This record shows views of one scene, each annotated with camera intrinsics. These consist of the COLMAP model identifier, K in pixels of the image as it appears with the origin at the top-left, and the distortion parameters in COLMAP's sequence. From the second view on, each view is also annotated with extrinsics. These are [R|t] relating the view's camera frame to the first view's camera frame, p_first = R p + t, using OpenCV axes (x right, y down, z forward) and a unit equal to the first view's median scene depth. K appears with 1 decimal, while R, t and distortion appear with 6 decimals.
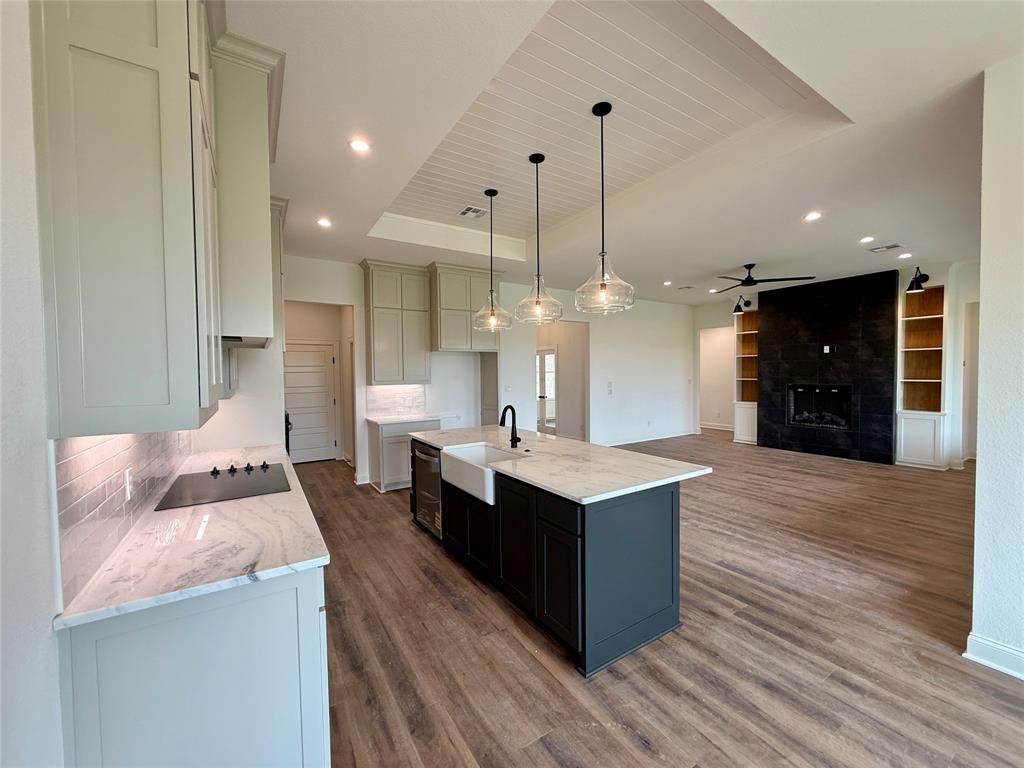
lens RADIAL K [[408.5, 0, 514.2], [0, 408.5, 386.7], [0, 0, 1]] dist [-0.003039, 0.001004]
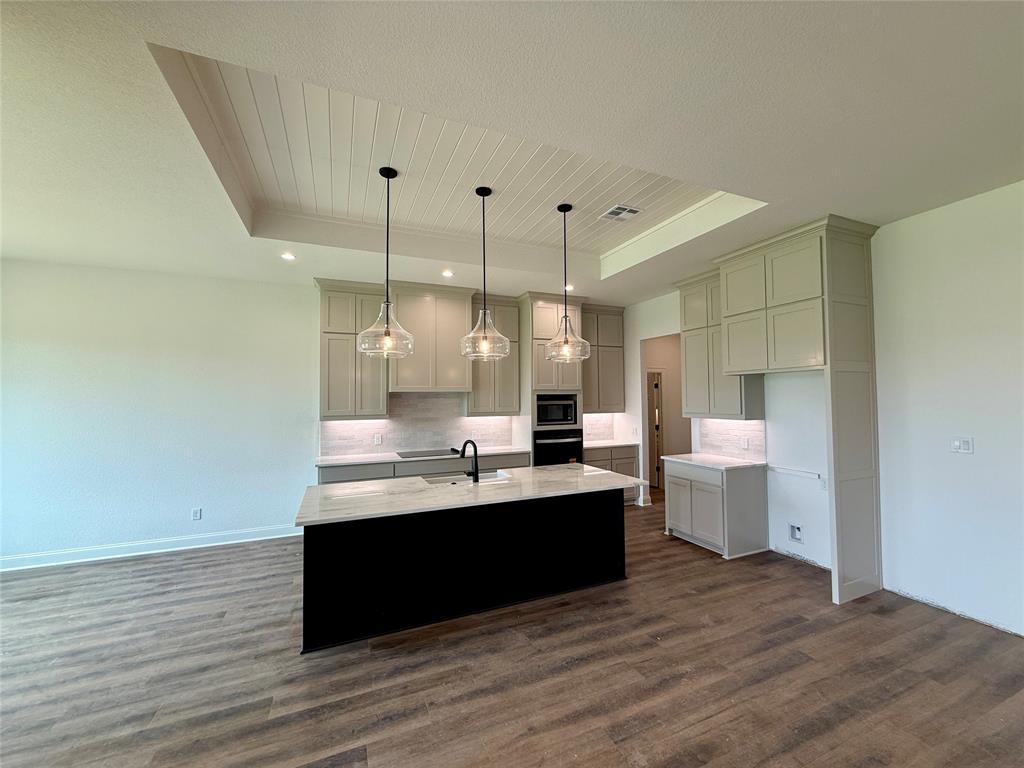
lens RADIAL K [[408.5, 0, 509.5], [0, 408.5, 387.7], [0, 0, 1]] dist [-0.003039, 0.001004]
pose [[-0.169935, -0.008903, -0.985415, 1.037841], [-0.024277, 0.999694, -0.004845, -0.090258], [0.985156, 0.023099, -0.170099, 1.284891]]
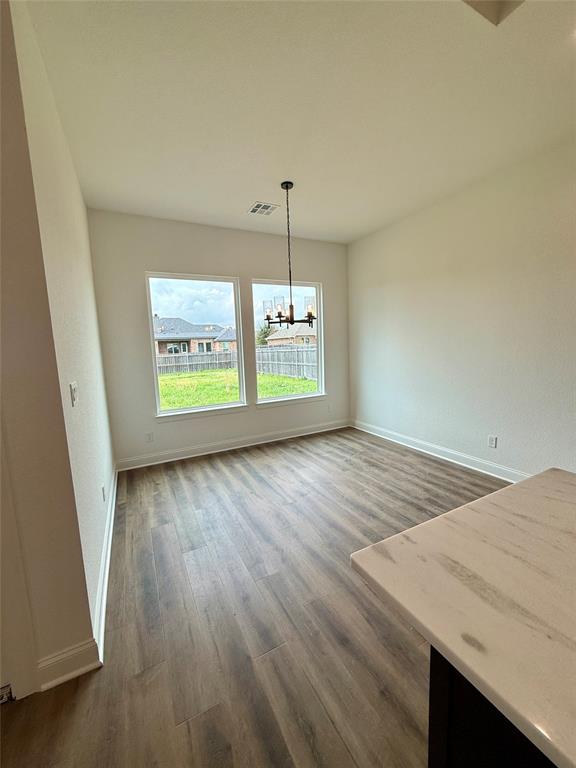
lens RADIAL K [[306.4, 0, 289.2], [0, 306.4, 384.5], [0, 0, 1]] dist [-0.003039, 0.001004]
pose [[-0.995017, 0.037716, 0.092293, 0.404236], [0.052560, 0.985041, 0.164110, -0.020089], [-0.084723, 0.168143, -0.982115, 1.006583]]
